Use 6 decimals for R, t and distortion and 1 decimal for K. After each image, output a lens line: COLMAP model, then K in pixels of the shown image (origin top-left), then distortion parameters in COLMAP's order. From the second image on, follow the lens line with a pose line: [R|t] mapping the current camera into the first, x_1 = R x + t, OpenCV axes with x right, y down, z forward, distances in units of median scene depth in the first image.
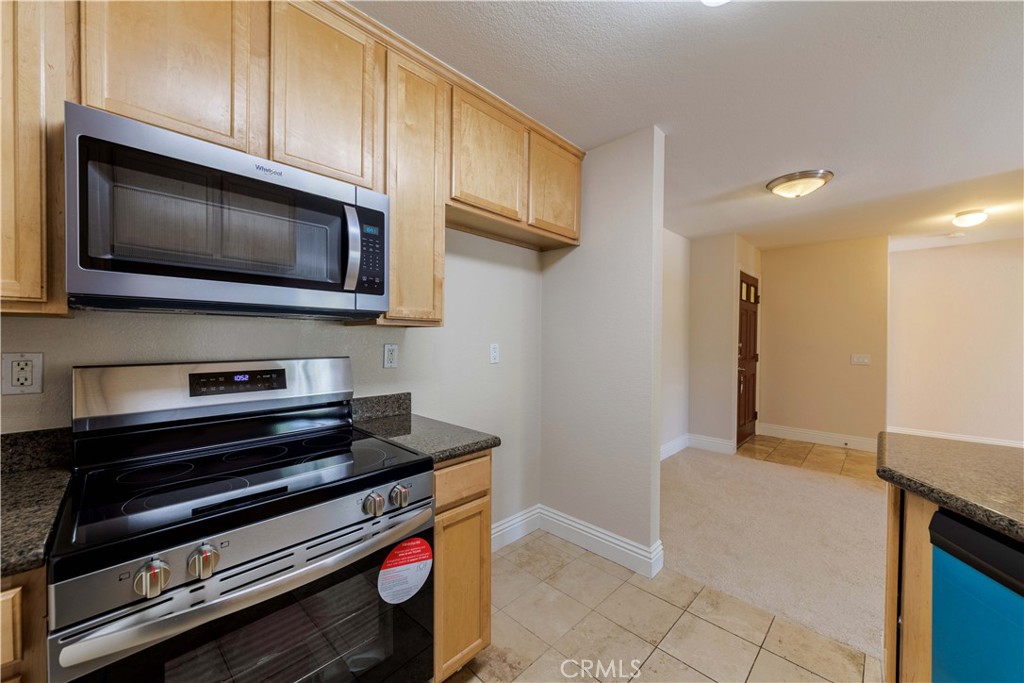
lens RADIAL K [[382.9, 0, 519.3], [0, 382.9, 344.6], [0, 0, 1]] dist [-0.002325, 0.000001]
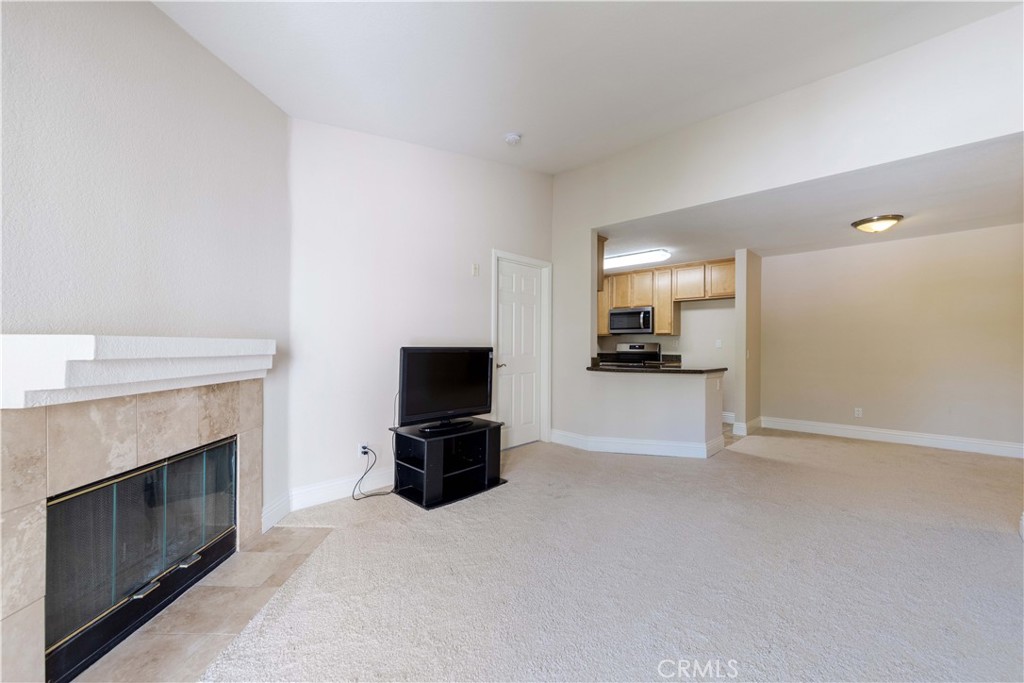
lens RADIAL K [[398.1, 0, 514.3], [0, 398.1, 344.1], [0, 0, 1]] dist [-0.000358, 0.000020]
pose [[-0.007894, -0.007552, -0.999940, 1.844888], [-0.022309, 0.999724, -0.007374, 0.052633], [0.999720, 0.022249, -0.008060, -0.236570]]
